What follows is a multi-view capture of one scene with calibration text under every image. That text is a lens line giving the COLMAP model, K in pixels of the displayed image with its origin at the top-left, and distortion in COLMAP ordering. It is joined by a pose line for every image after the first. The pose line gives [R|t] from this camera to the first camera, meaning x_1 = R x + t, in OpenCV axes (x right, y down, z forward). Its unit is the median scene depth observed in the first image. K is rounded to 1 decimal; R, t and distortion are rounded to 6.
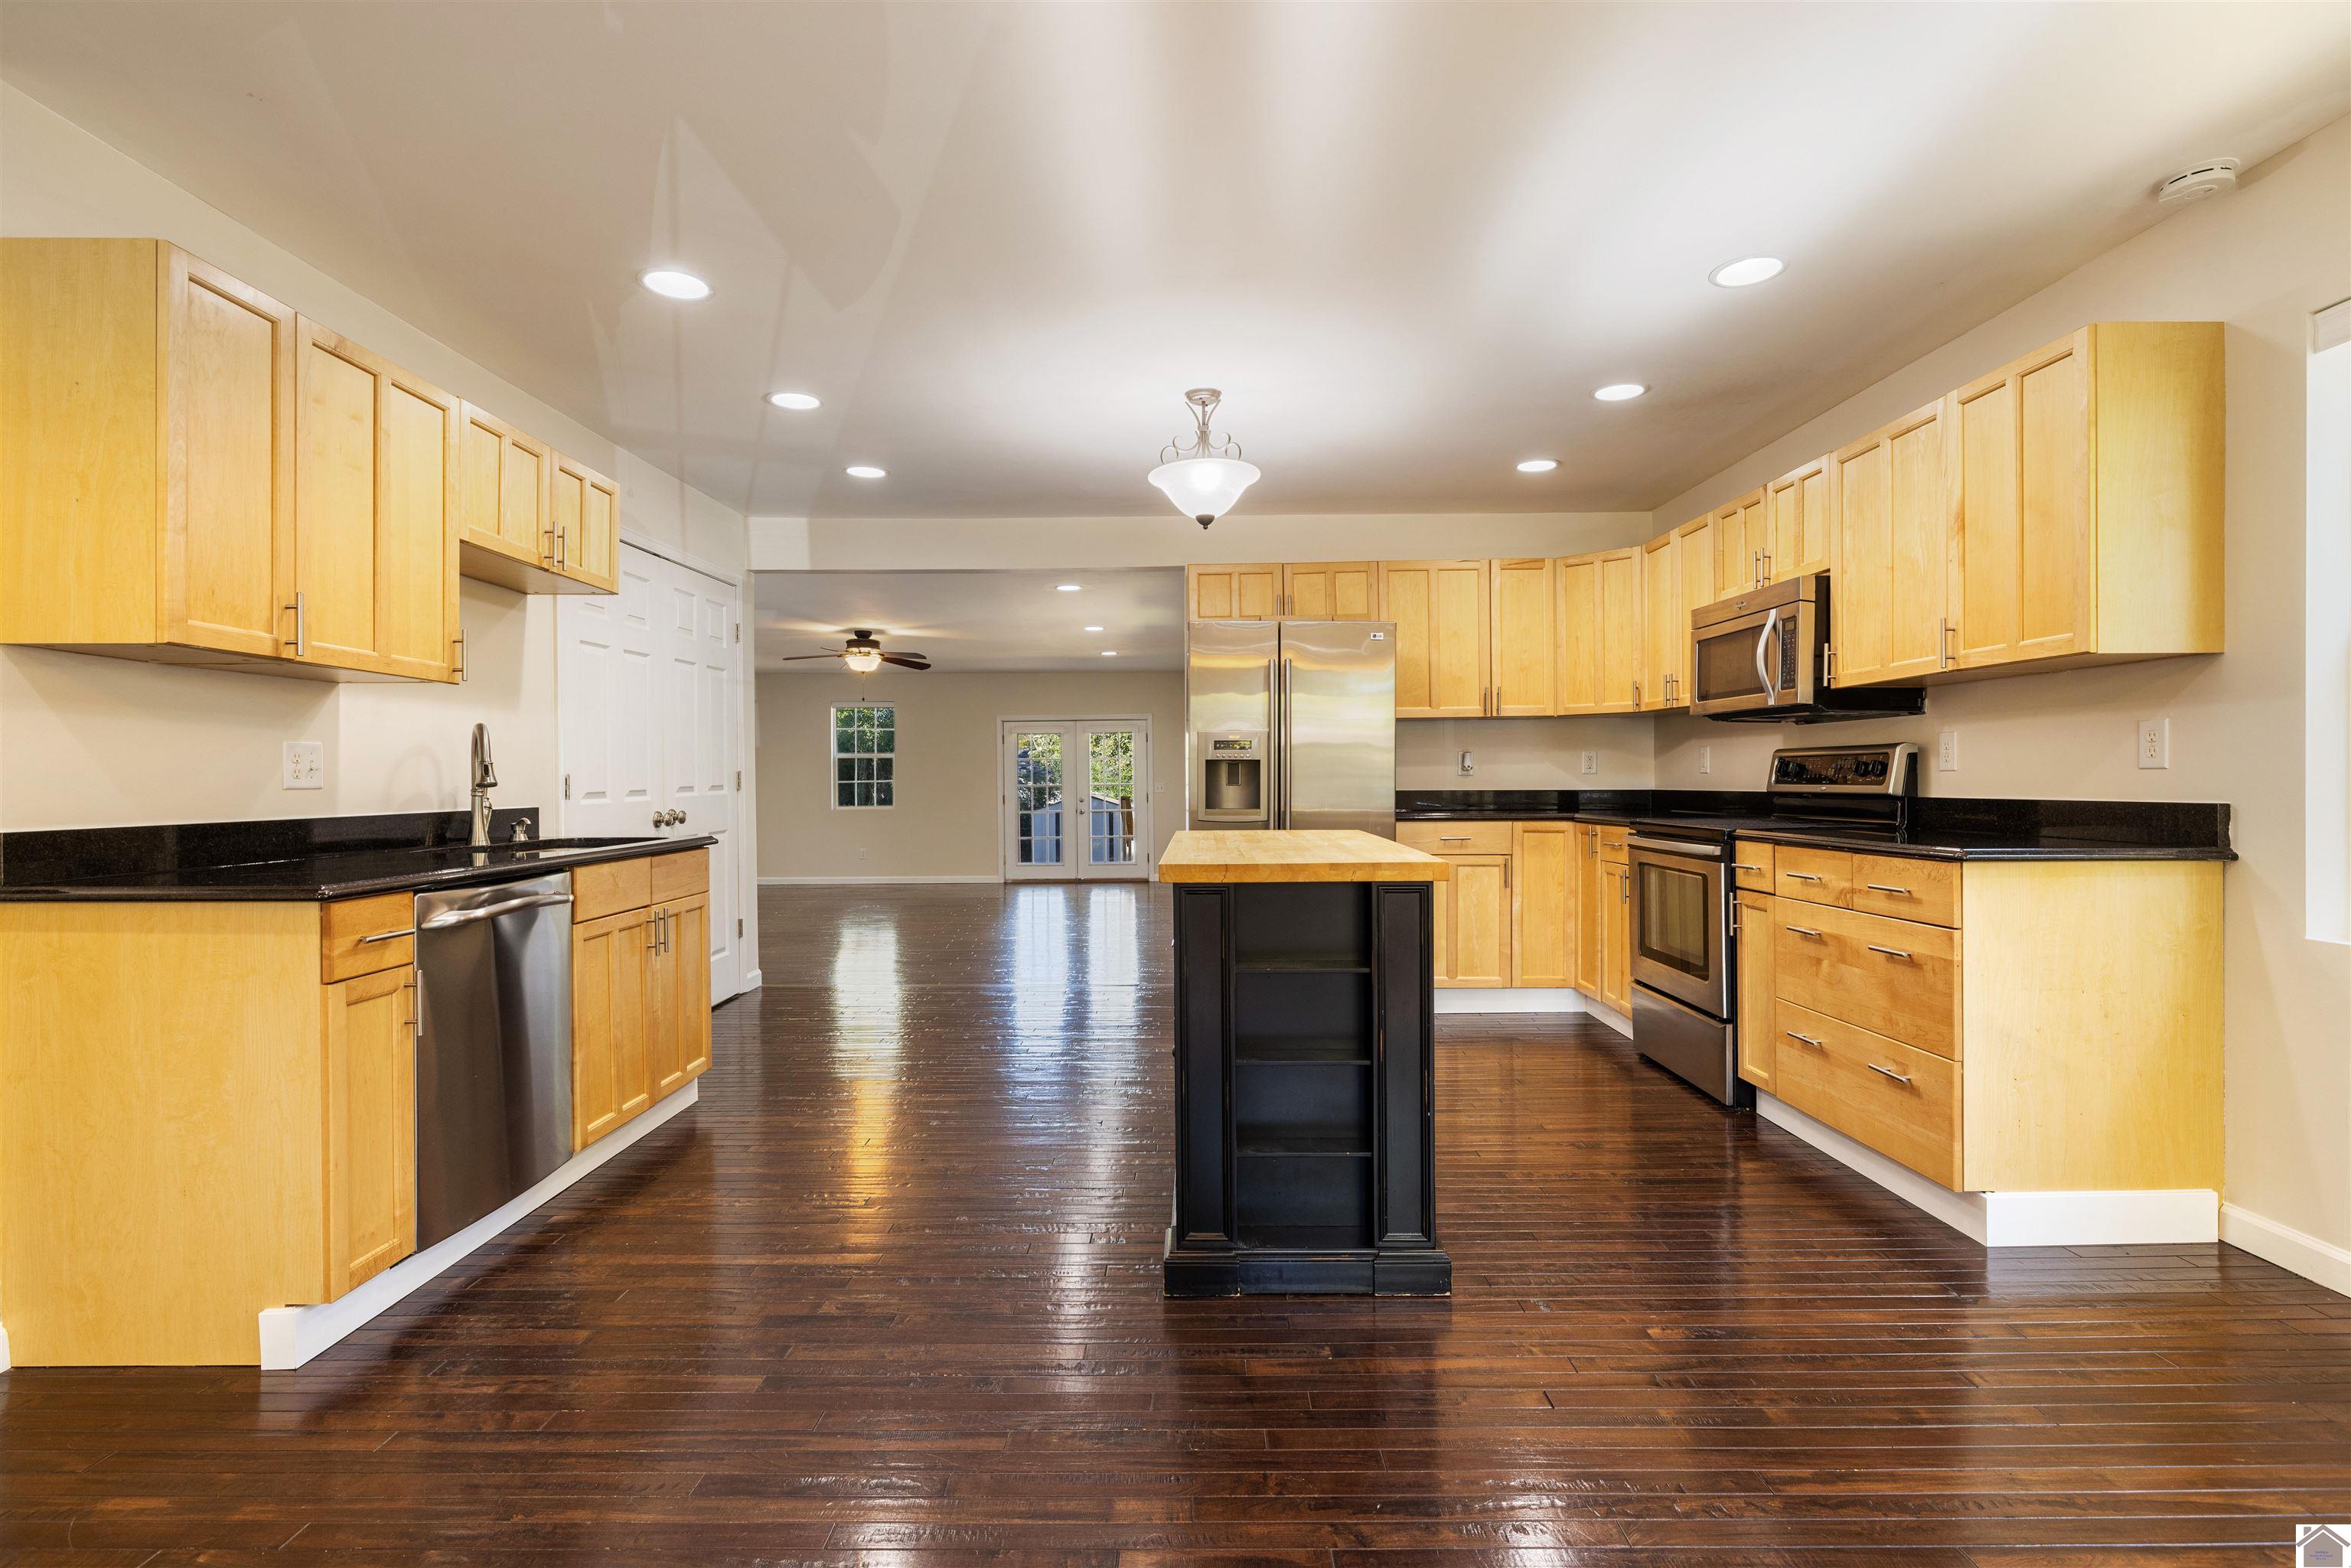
lens RADIAL K [[1111.9, 0, 1140.6], [0, 1111.9, 779.3], [0, 0, 1]] dist [0.000510, 0.000719]
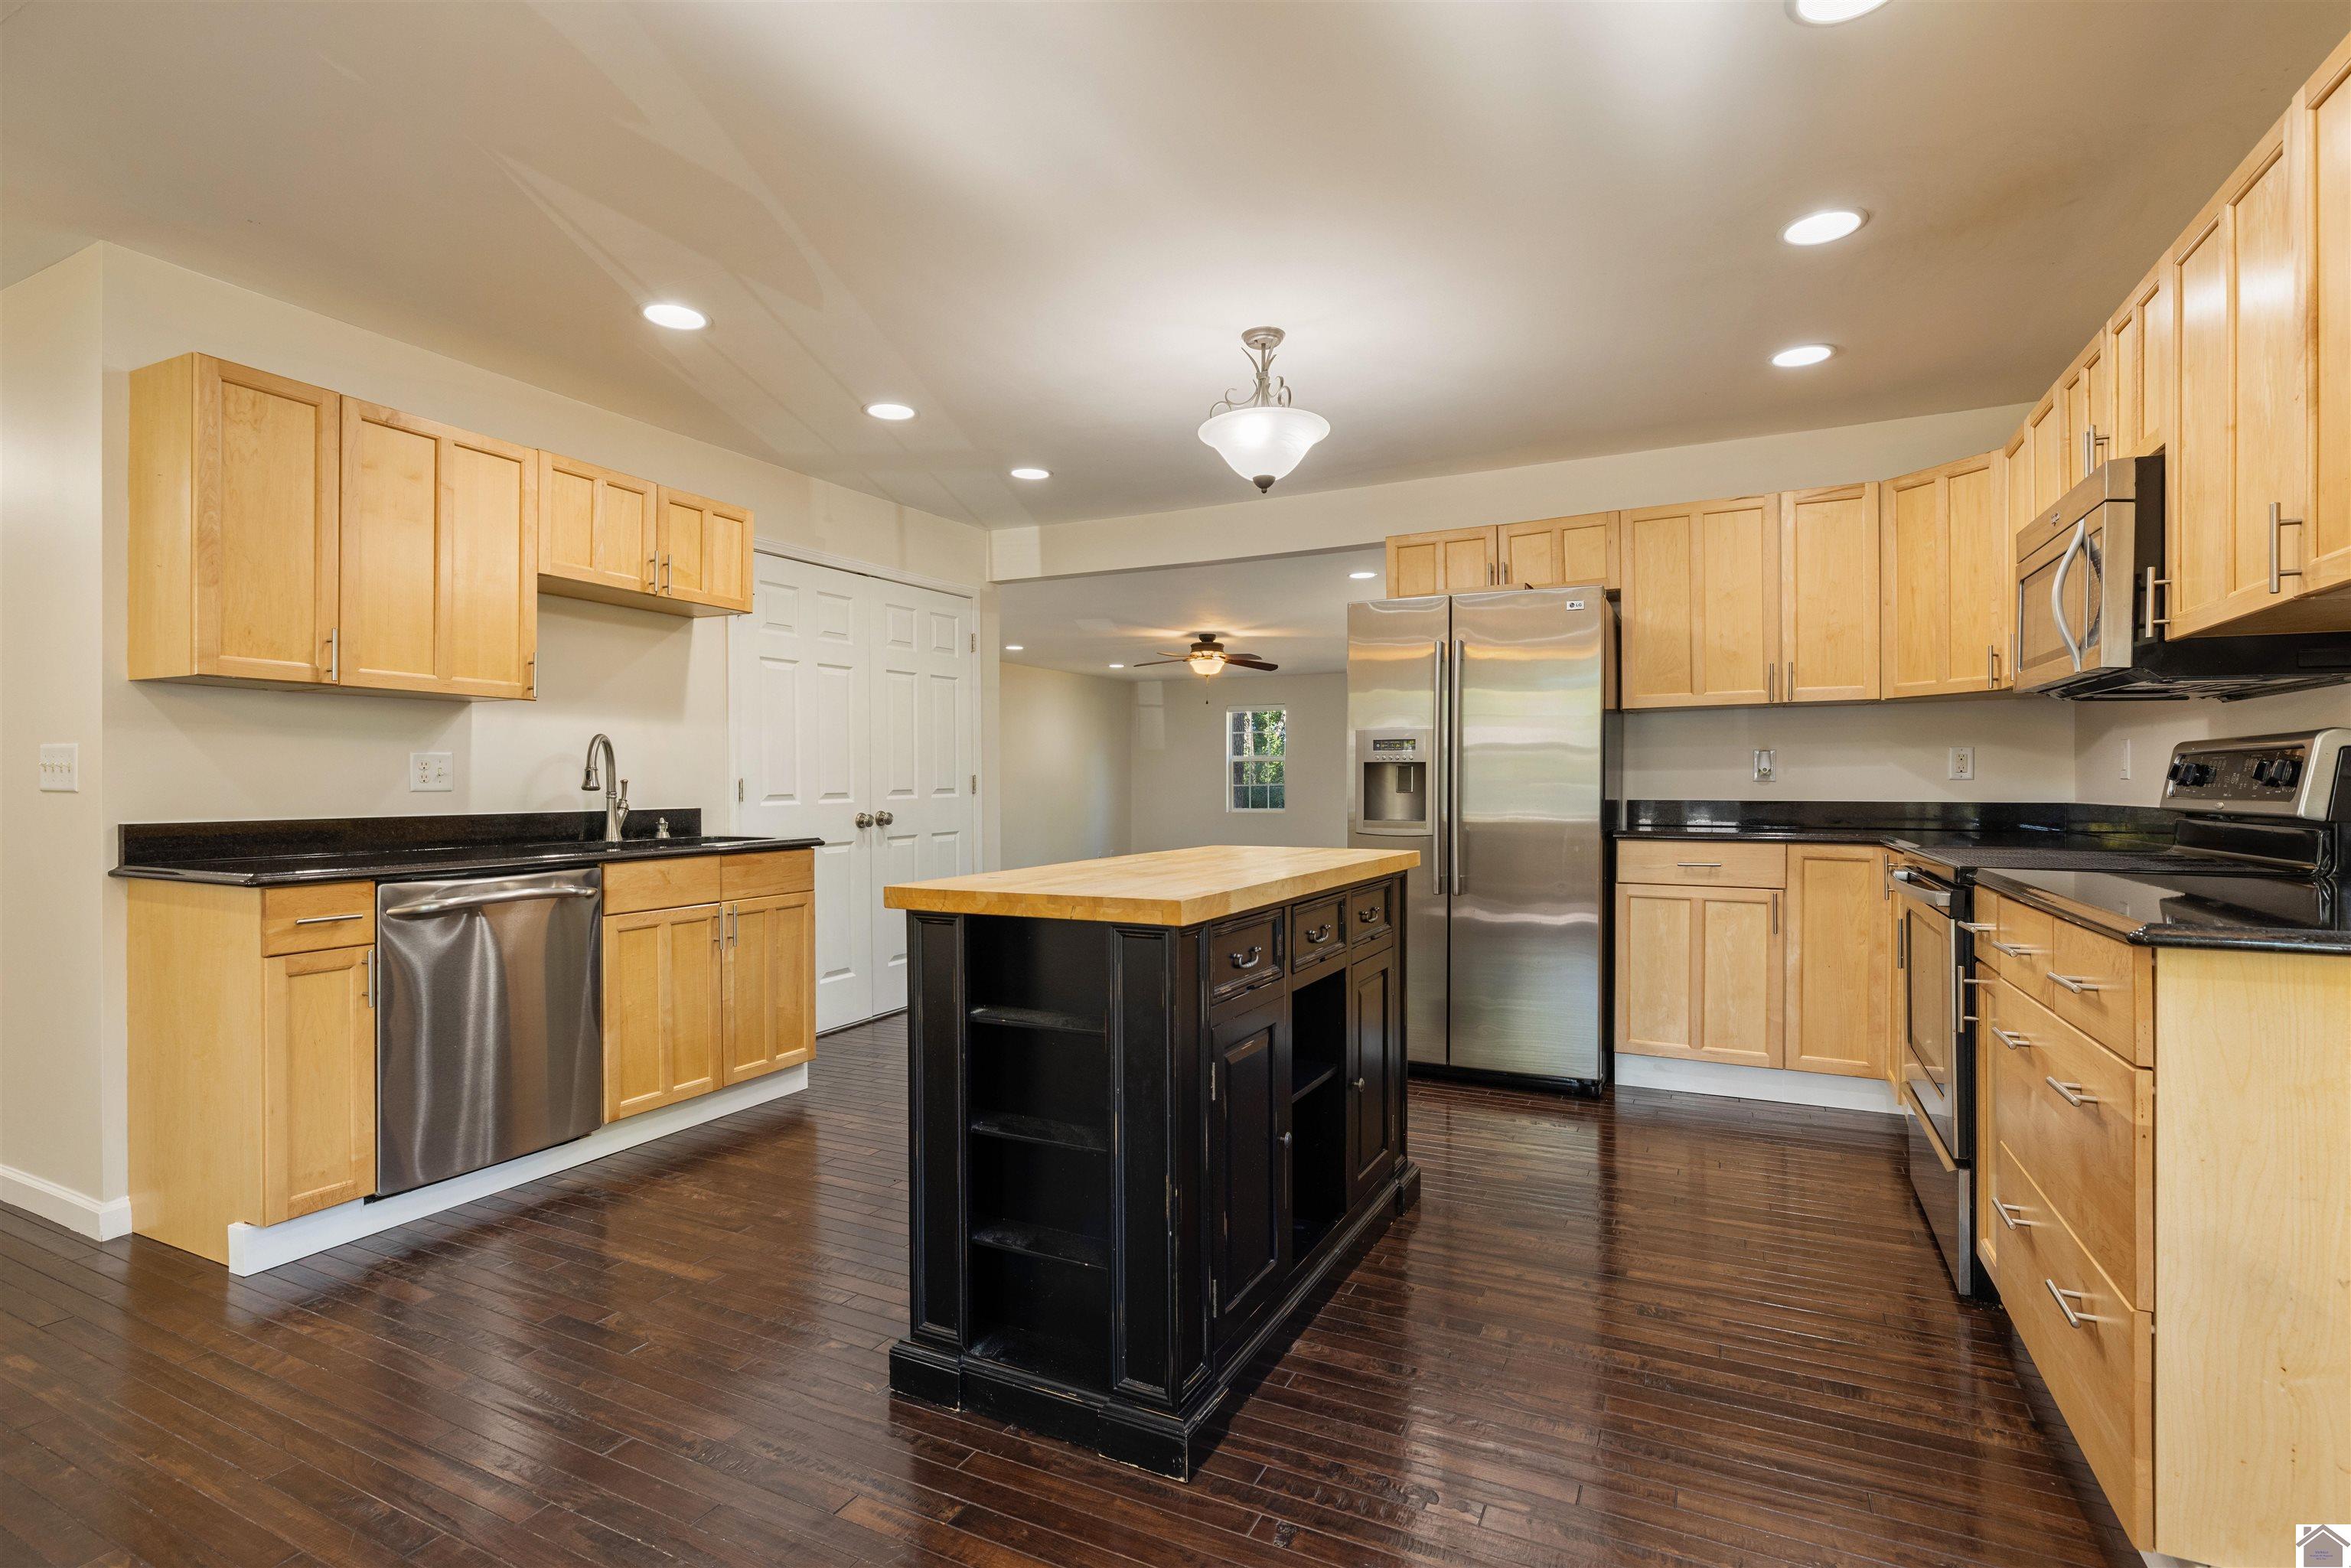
lens RADIAL K [[1111.9, 0, 1141.8], [0, 1111.9, 780.0], [0, 0, 1]] dist [0.000510, 0.000719]
pose [[0.898756, 0.002112, -0.438444, 0.327145], [-0.002776, 0.999996, -0.000875, -0.003331], [0.438440, 0.002003, 0.898758, 0.179525]]
